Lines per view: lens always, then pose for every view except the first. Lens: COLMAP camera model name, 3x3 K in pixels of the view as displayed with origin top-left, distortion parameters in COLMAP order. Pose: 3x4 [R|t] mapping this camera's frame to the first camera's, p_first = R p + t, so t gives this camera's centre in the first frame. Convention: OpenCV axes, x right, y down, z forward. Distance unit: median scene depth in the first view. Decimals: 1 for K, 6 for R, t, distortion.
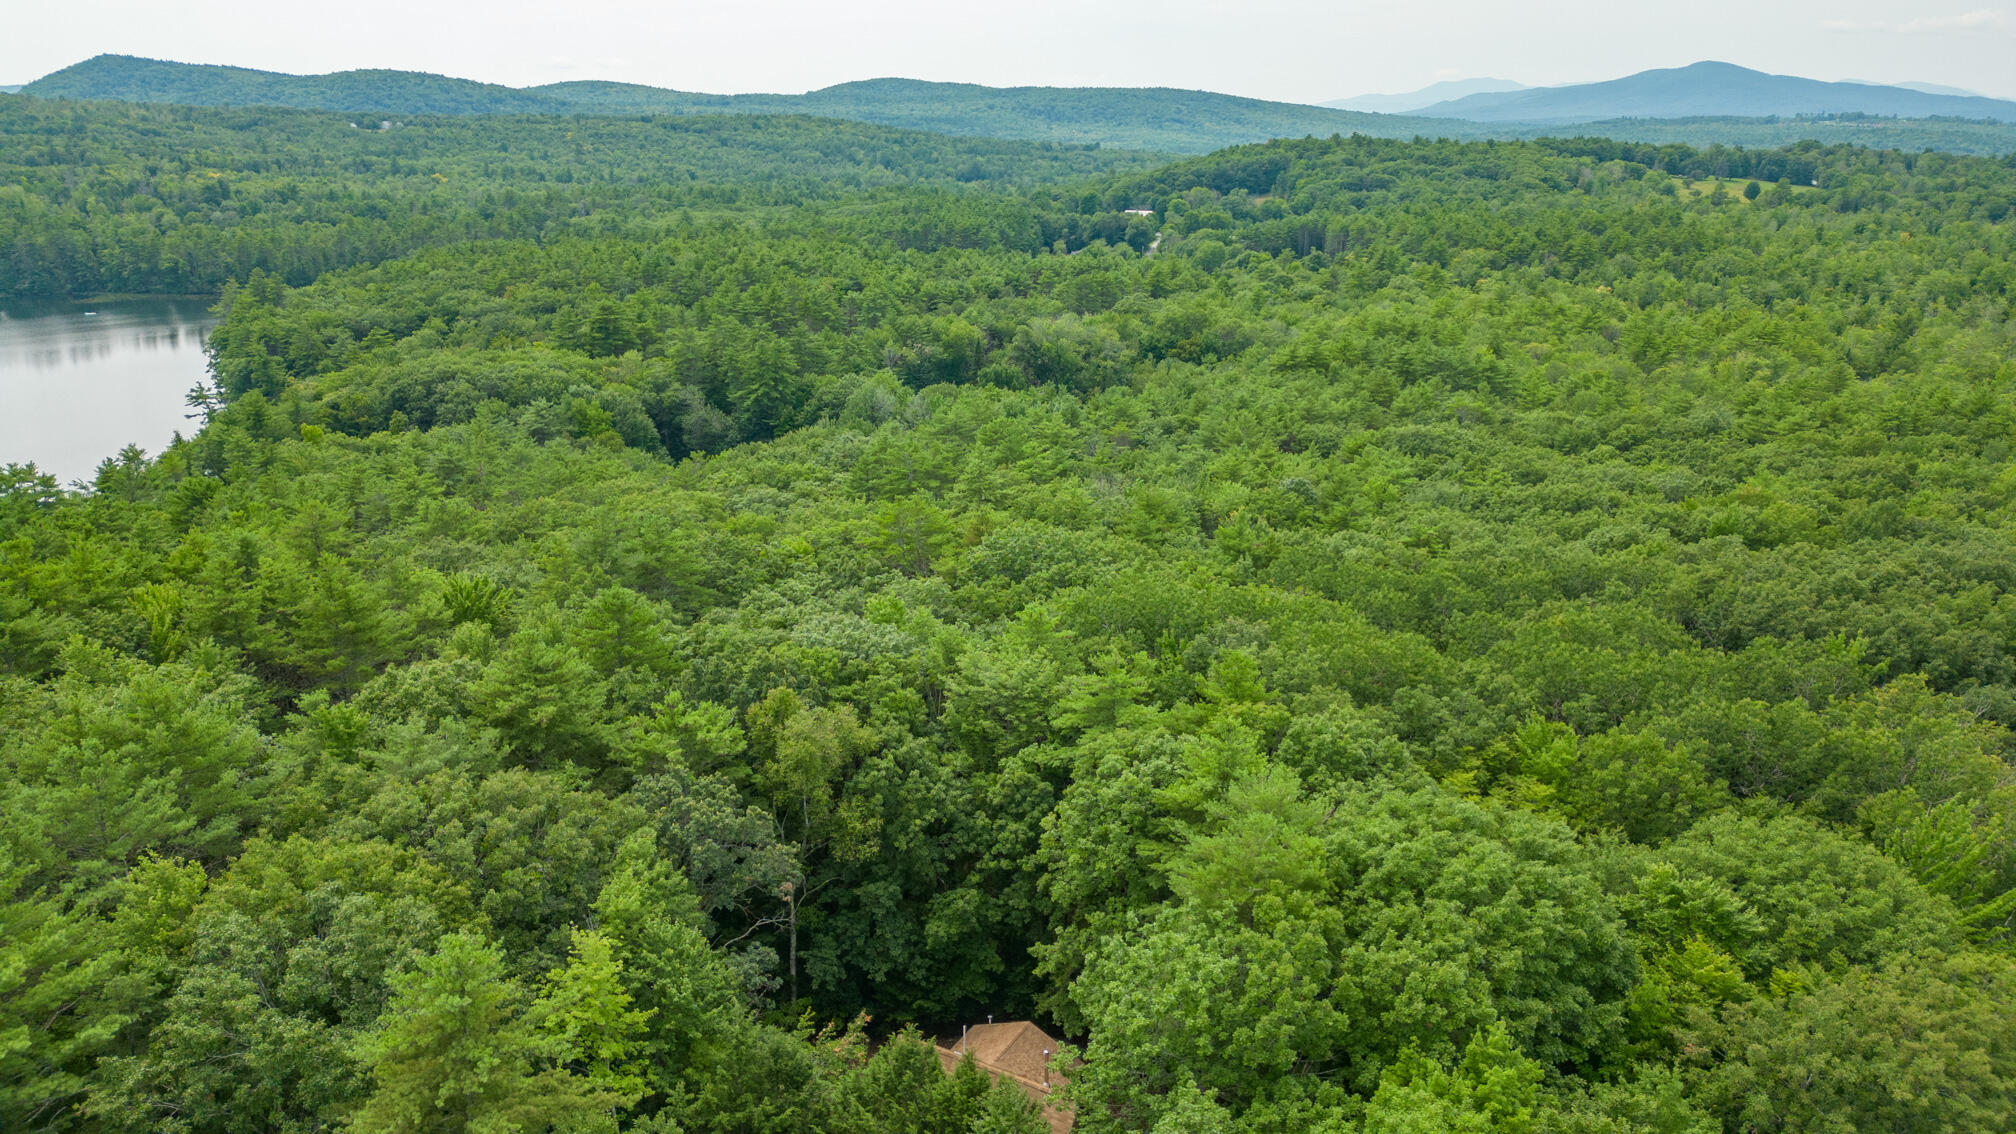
lens RADIAL K [[1413.8, 0, 1008.0], [0, 1413.8, 567.0], [0, 0, 1]] dist [0.073939, -0.066503]
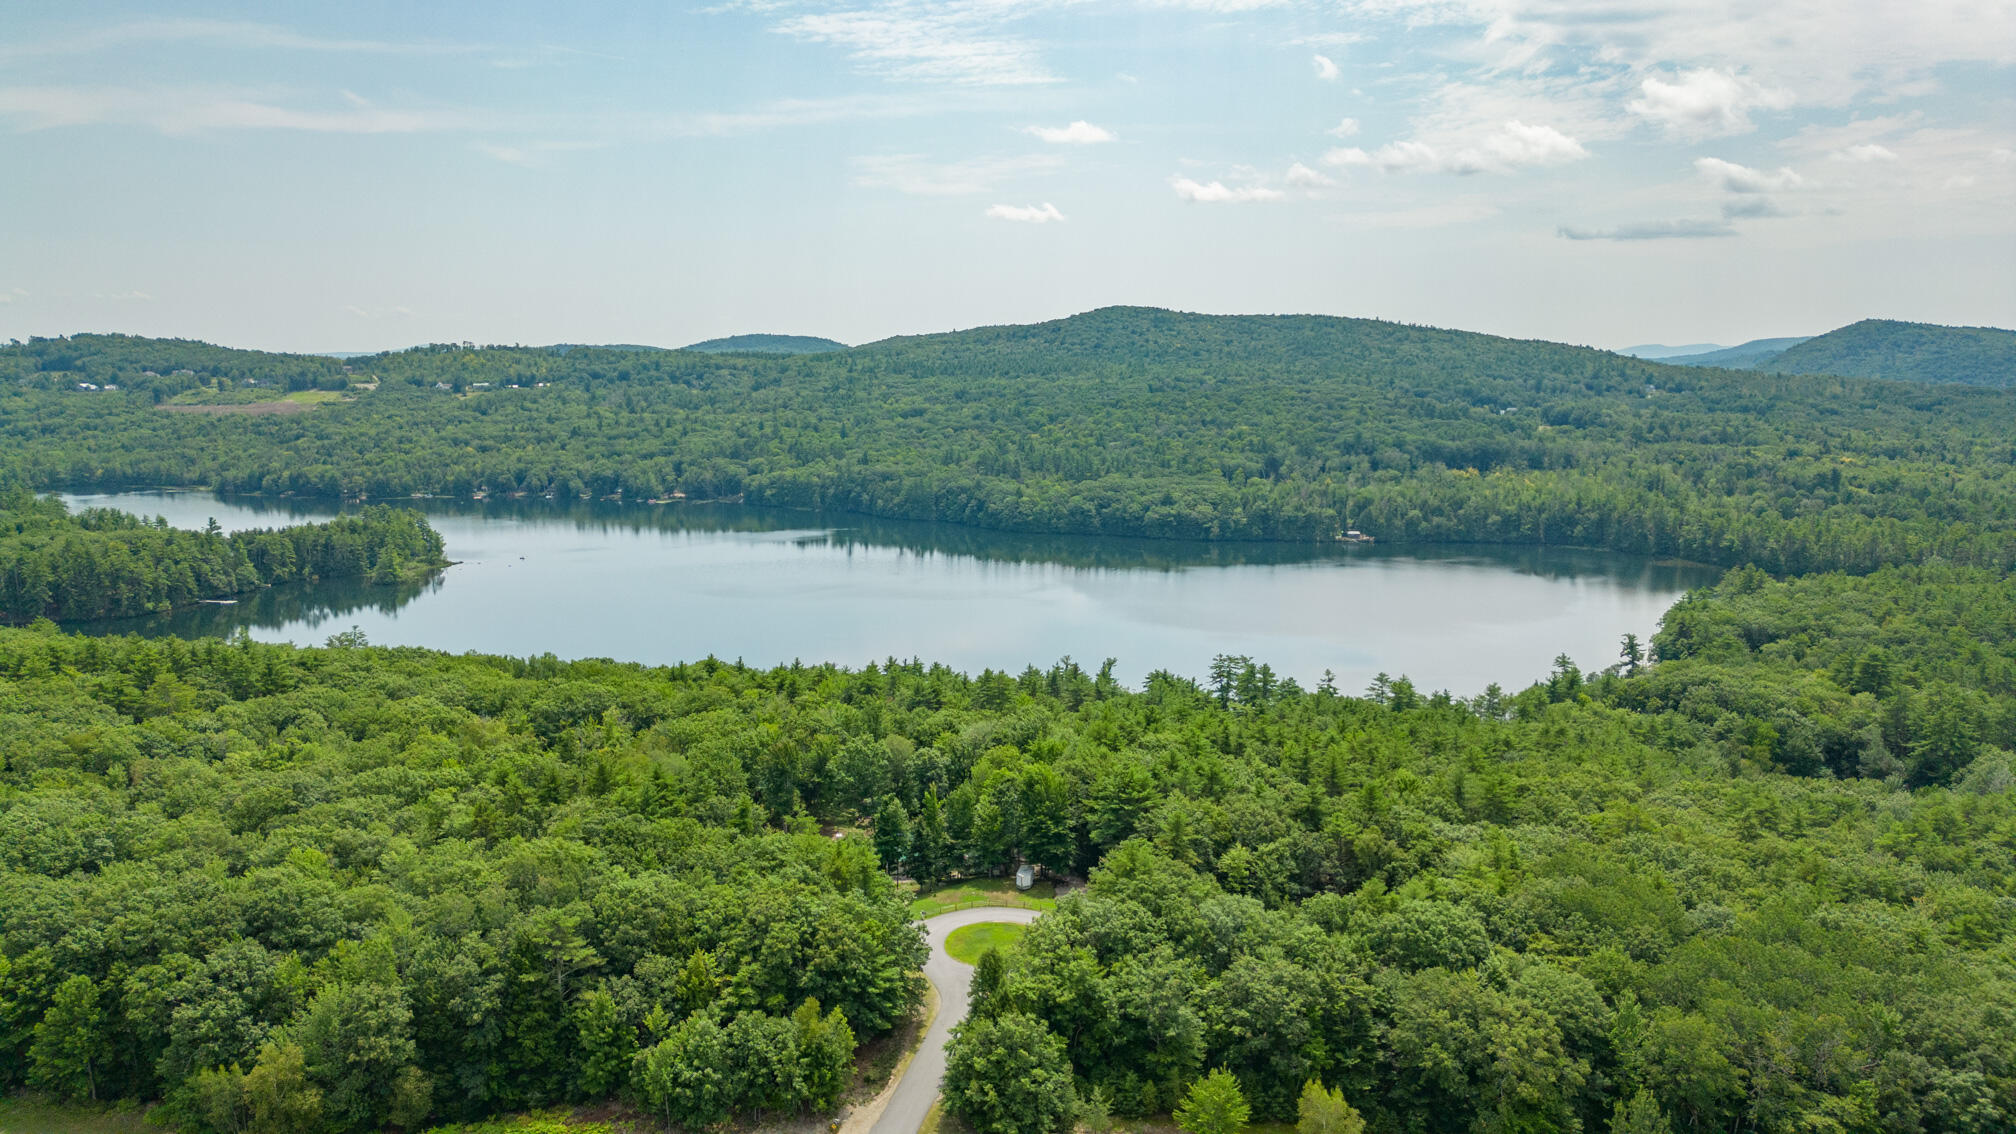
lens RADIAL K [[1413.8, 0, 1008.0], [0, 1413.8, 567.0], [0, 0, 1]] dist [0.073939, -0.066503]
pose [[0.463155, 0.143537, -0.874577, 0.211267], [-0.278465, 0.960393, 0.010153, -0.026057], [0.841394, 0.238837, 0.484781, -0.124718]]
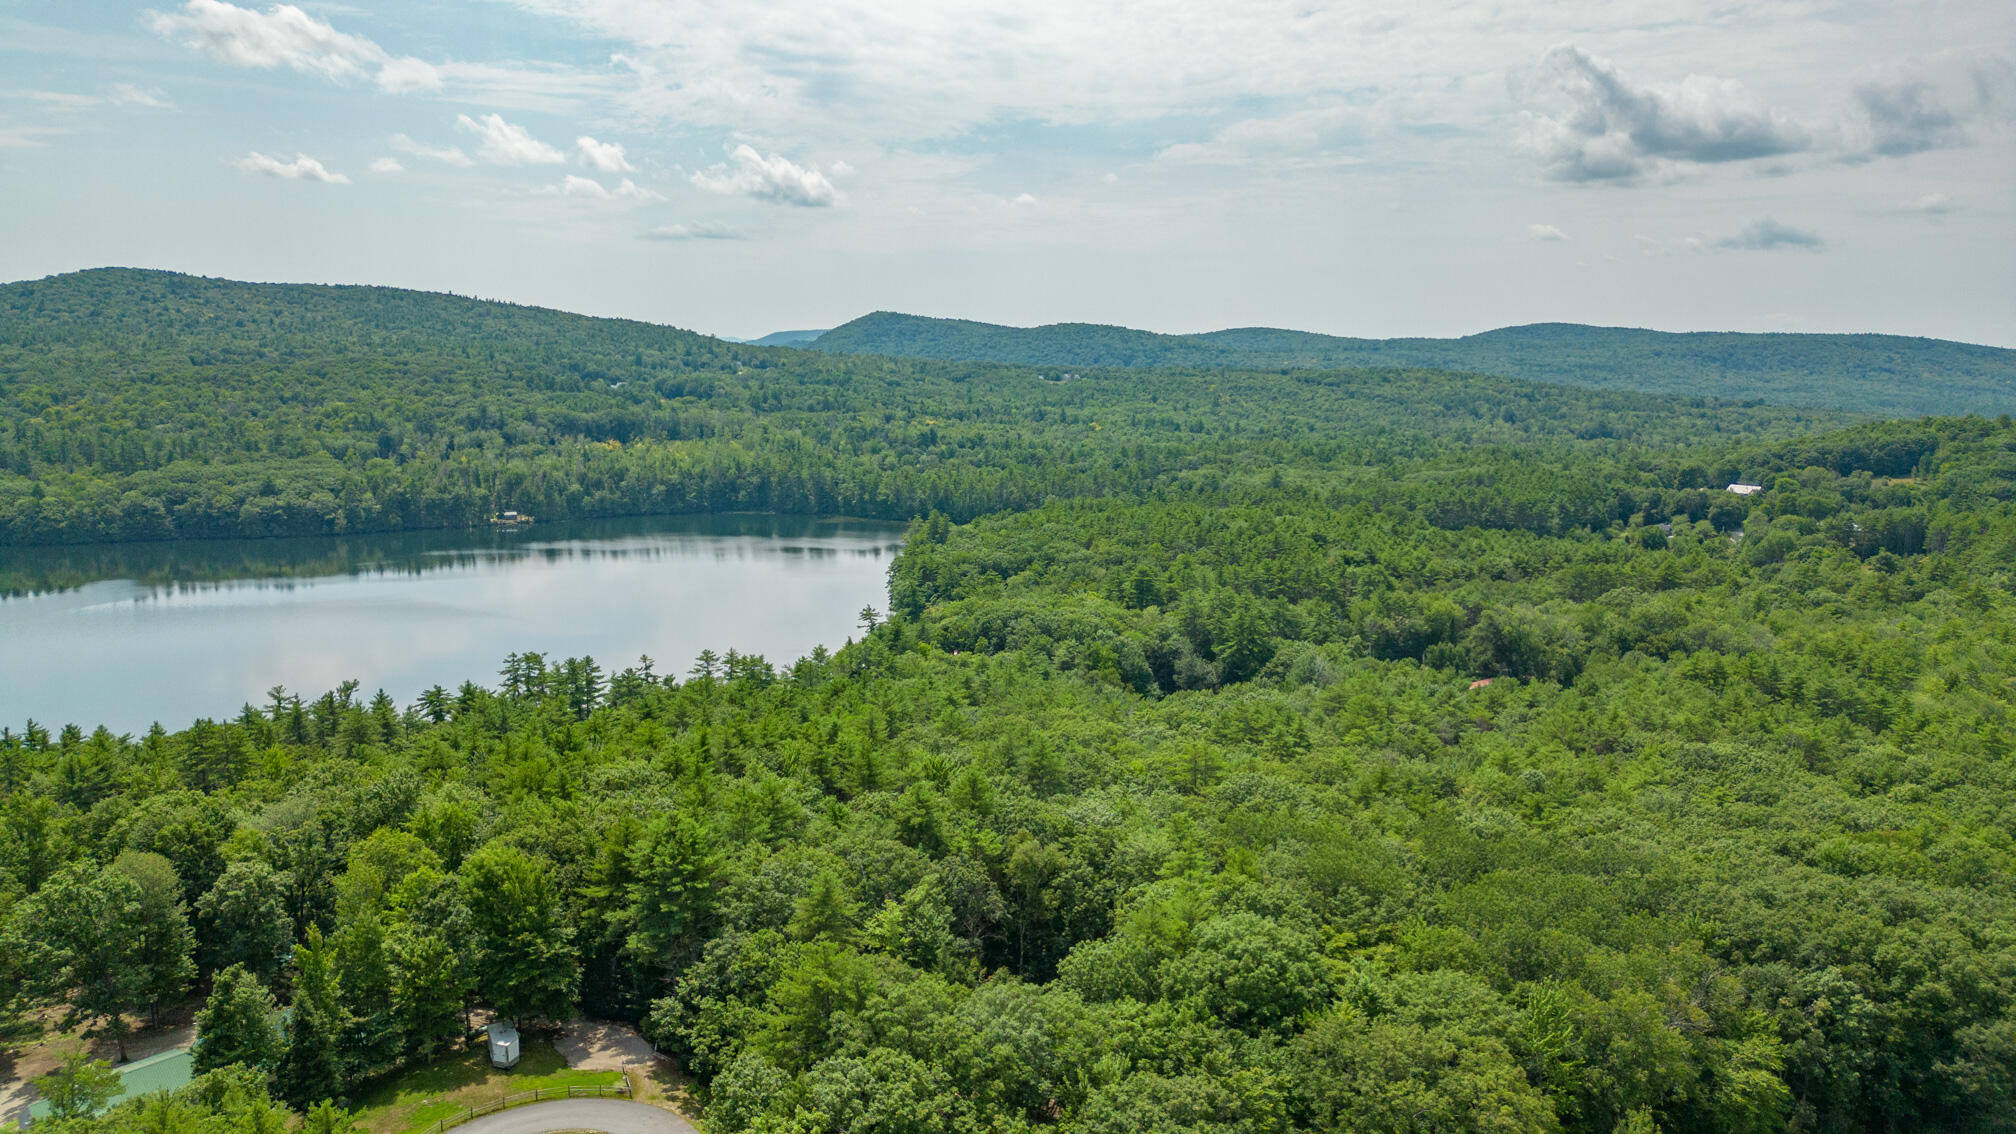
lens RADIAL K [[1413.8, 0, 1008.0], [0, 1413.8, 567.0], [0, 0, 1]] dist [0.073939, -0.066503]
pose [[0.902305, 0.077321, -0.424106, 0.071568], [-0.142180, 0.982114, -0.123441, -0.003260], [0.406976, 0.171681, 0.897160, -0.099631]]
